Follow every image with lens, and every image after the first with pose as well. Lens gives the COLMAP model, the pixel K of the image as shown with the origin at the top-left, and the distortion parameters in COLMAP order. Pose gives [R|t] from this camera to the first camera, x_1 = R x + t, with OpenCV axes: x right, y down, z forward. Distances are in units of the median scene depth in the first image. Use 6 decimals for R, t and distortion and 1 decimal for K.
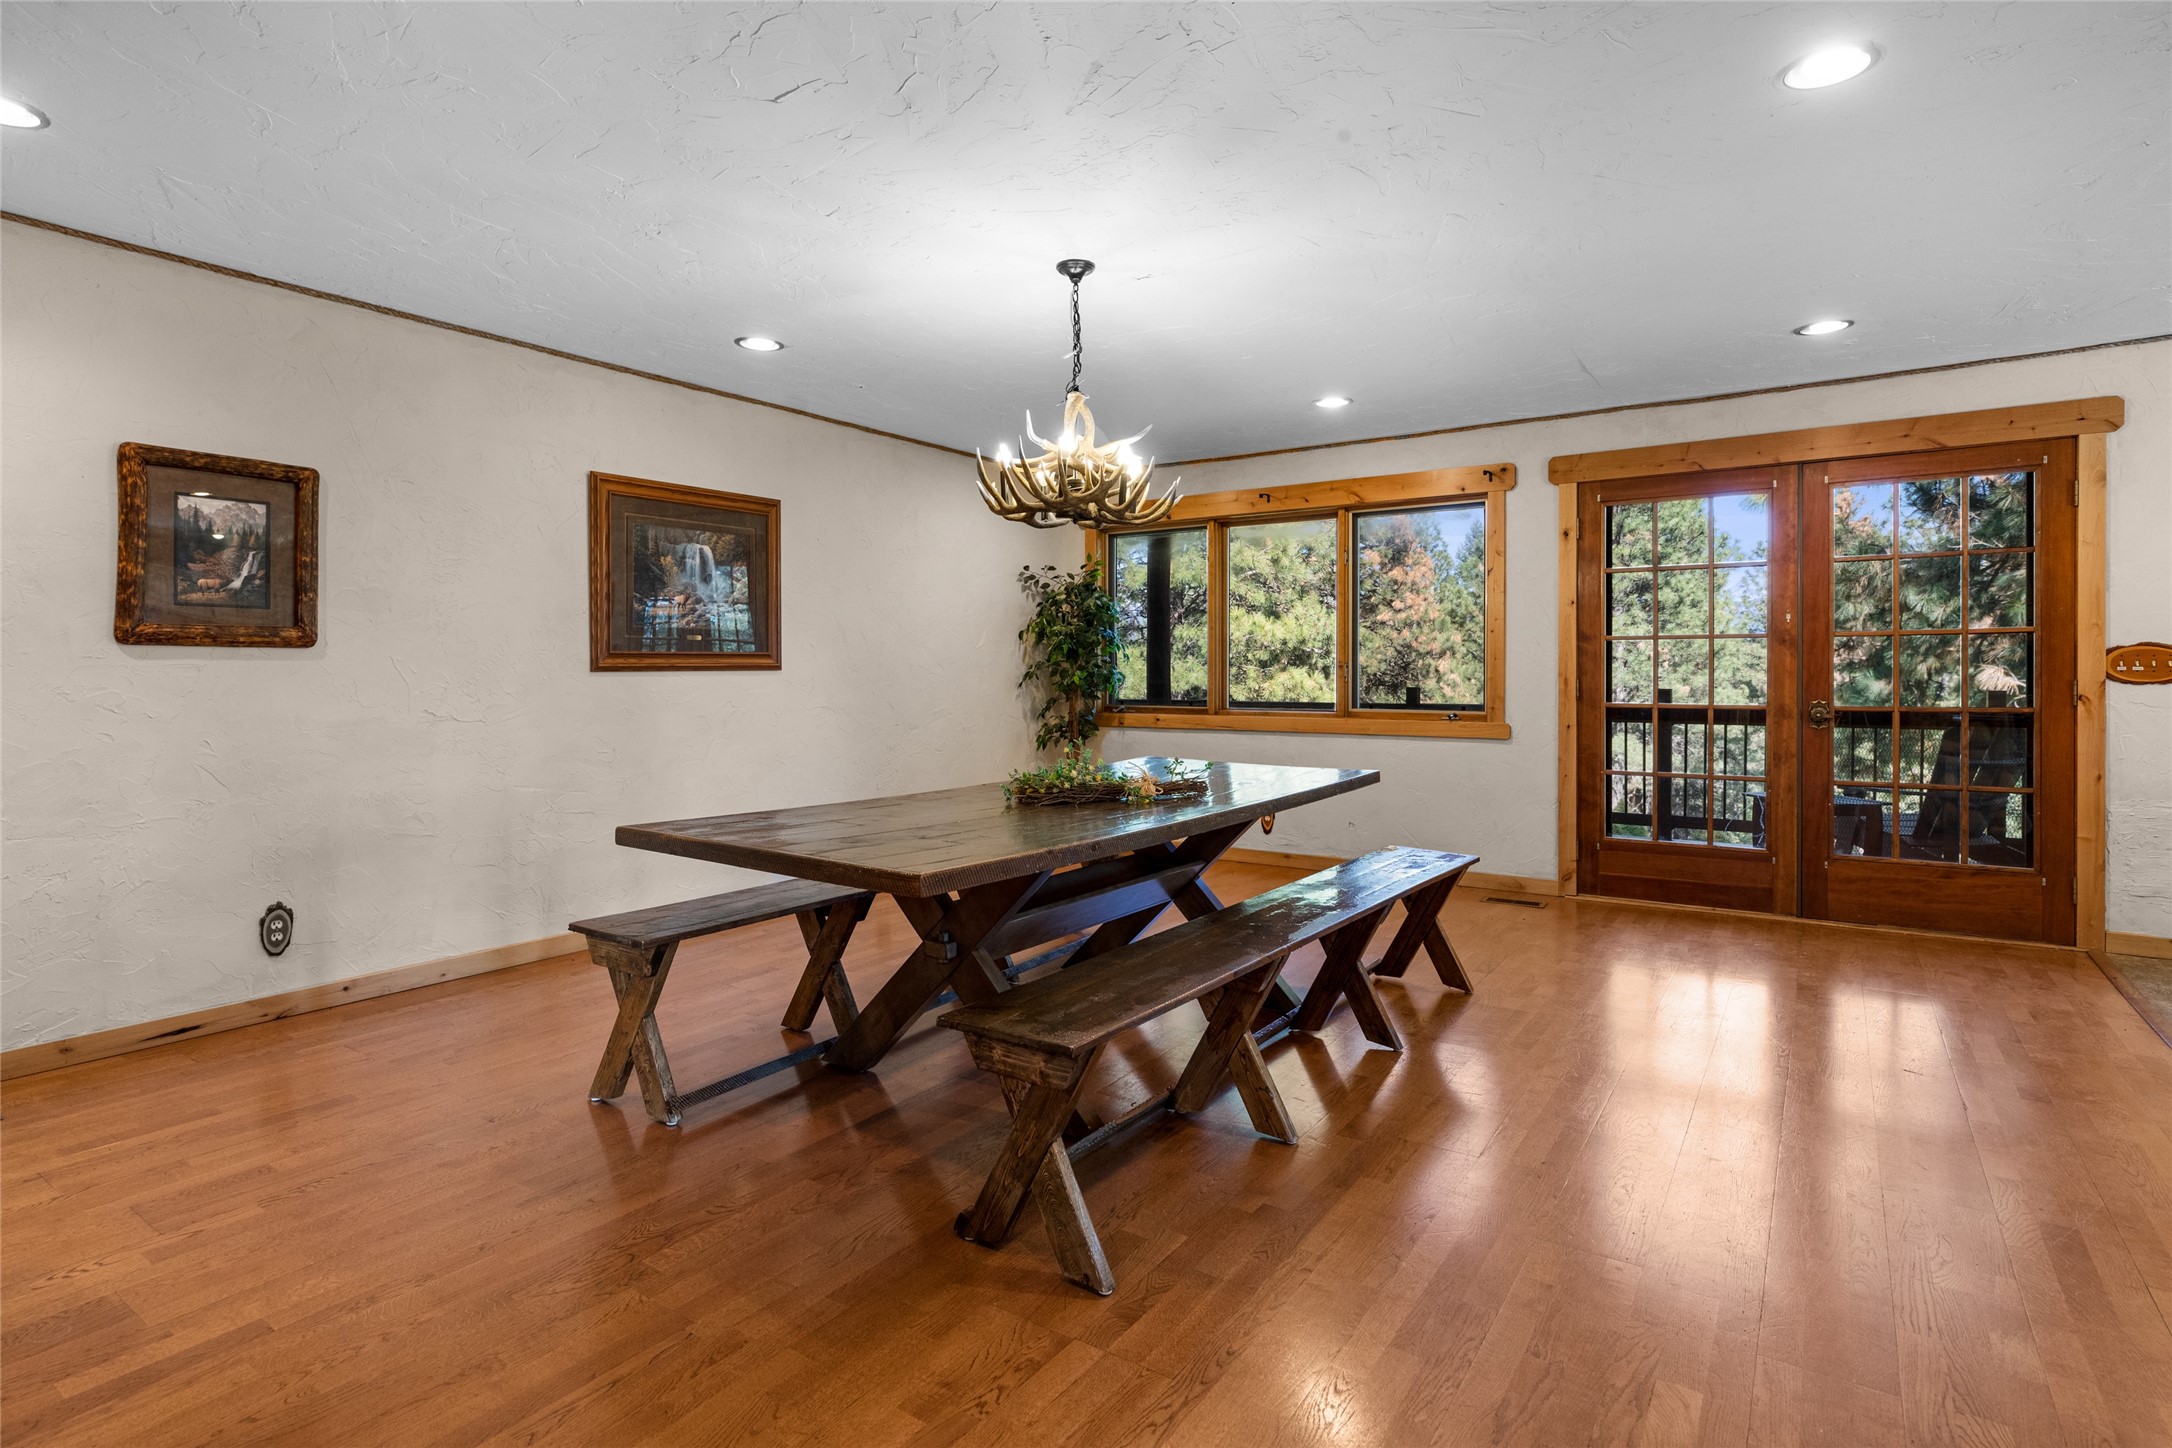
lens RADIAL K [[1097.3, 0, 1092.0], [0, 1097.3, 673.4], [0, 0, 1]] dist [0.000404, 0.000058]
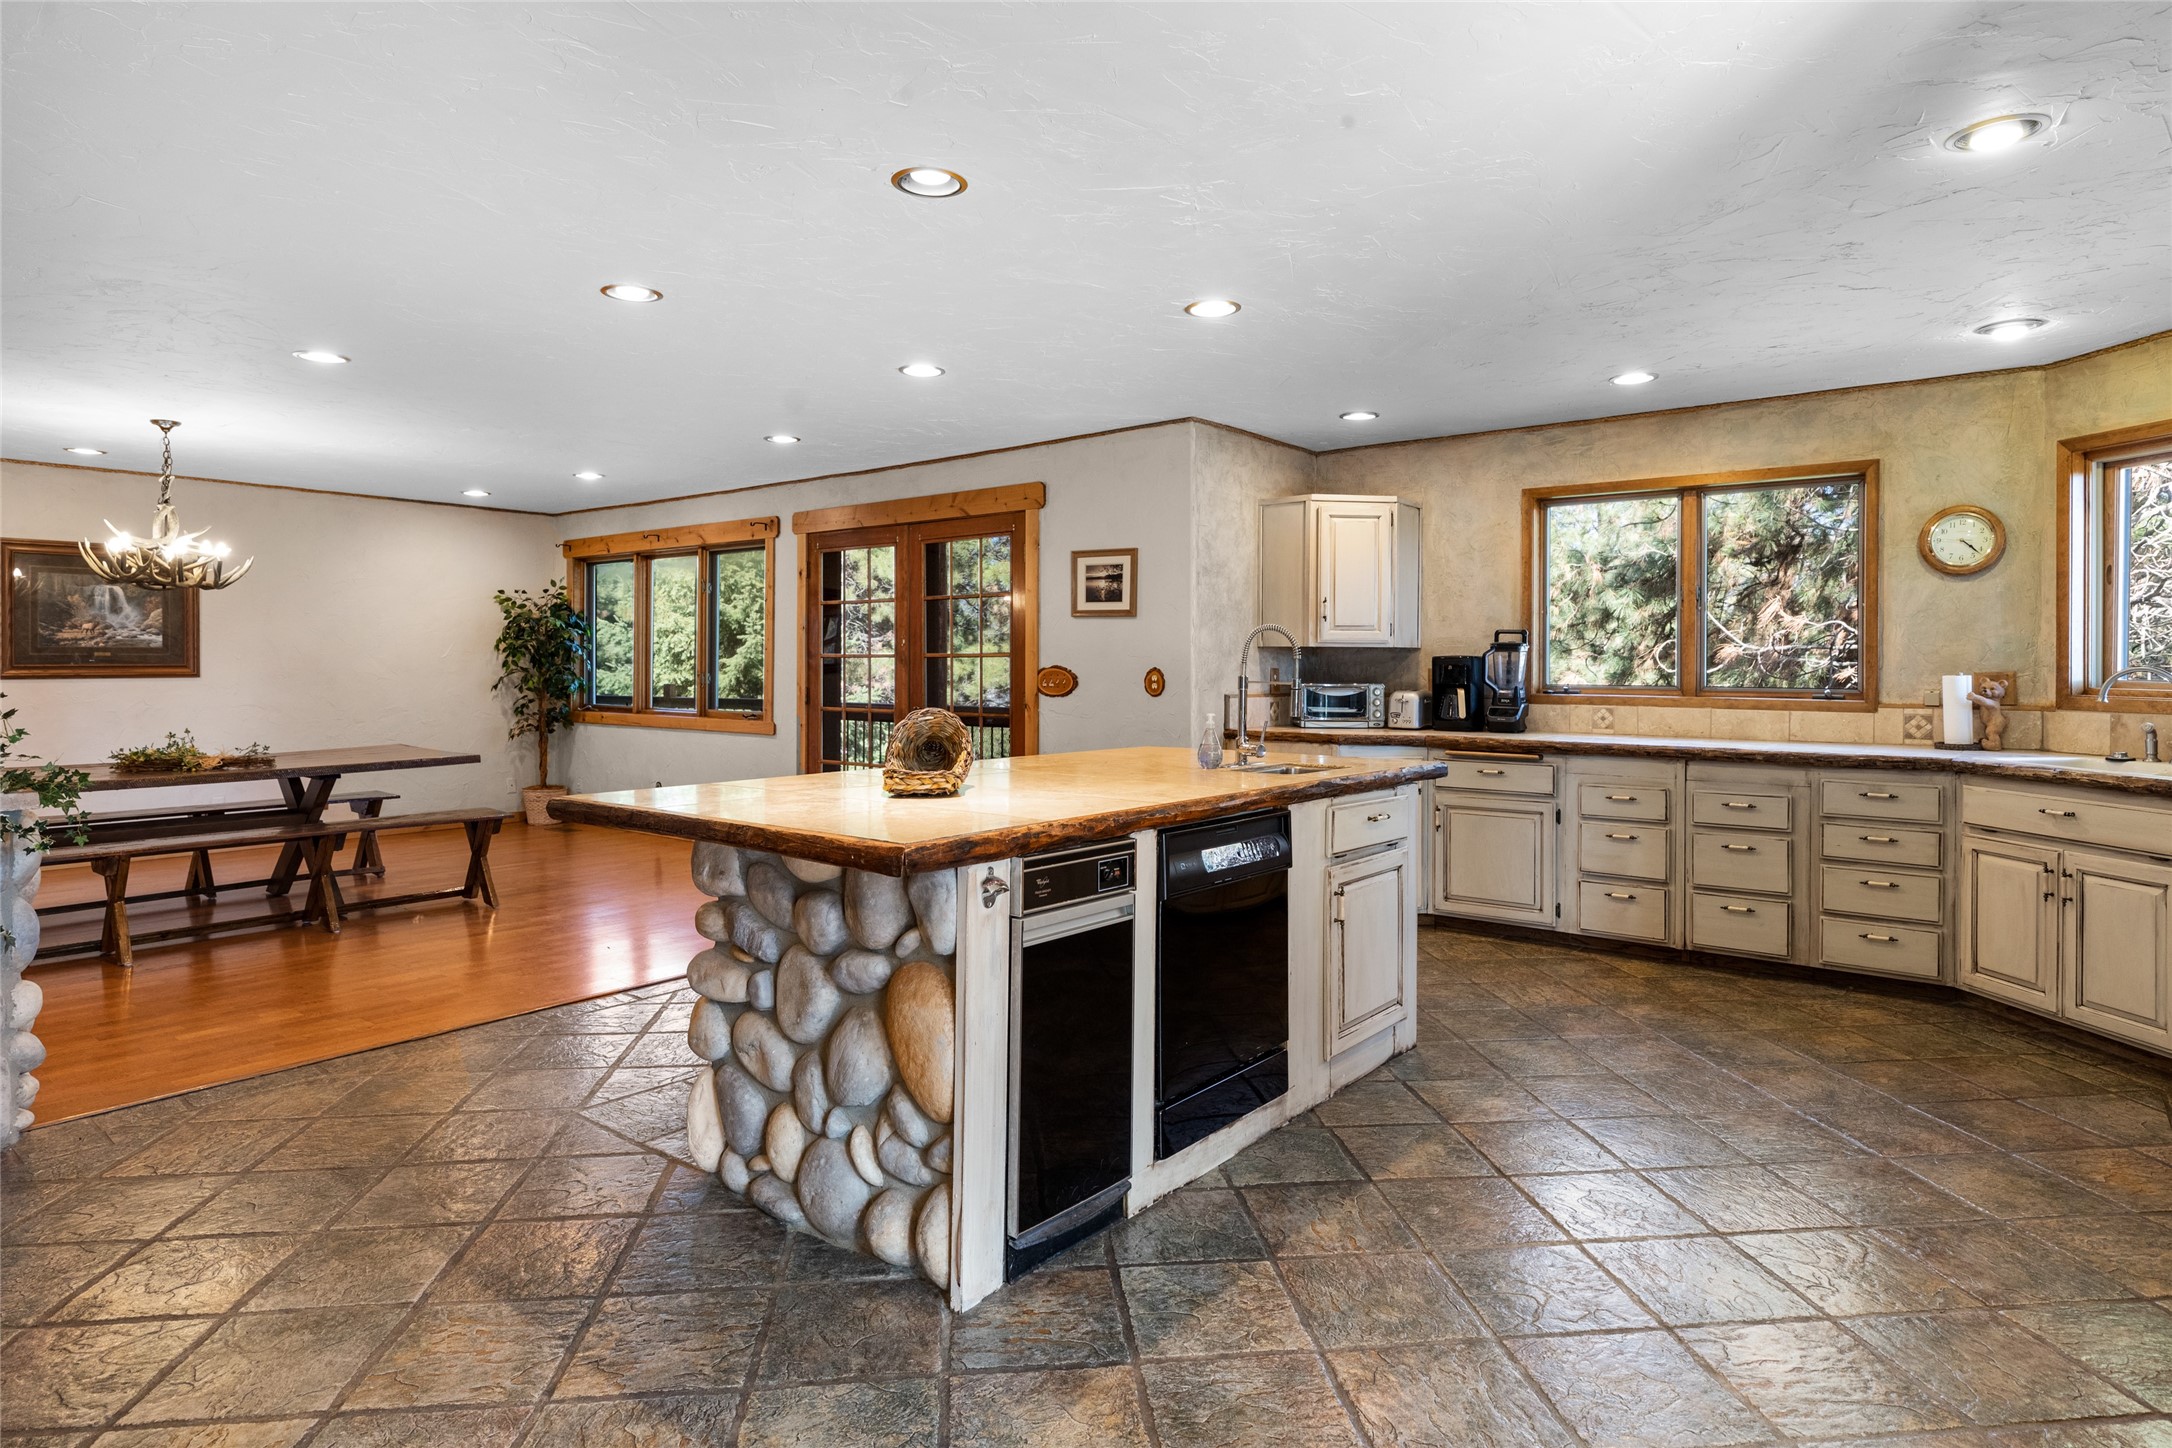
lens RADIAL K [[1224.3, 0, 1097.0], [0, 1224.3, 673.8], [0, 0, 1]] dist [0.008791, -0.000082]
pose [[0.996744, 0.006846, -0.080335, 0.949204], [-0.006239, 0.999950, 0.007809, -0.026043], [0.080384, -0.007283, 0.996737, -0.412477]]
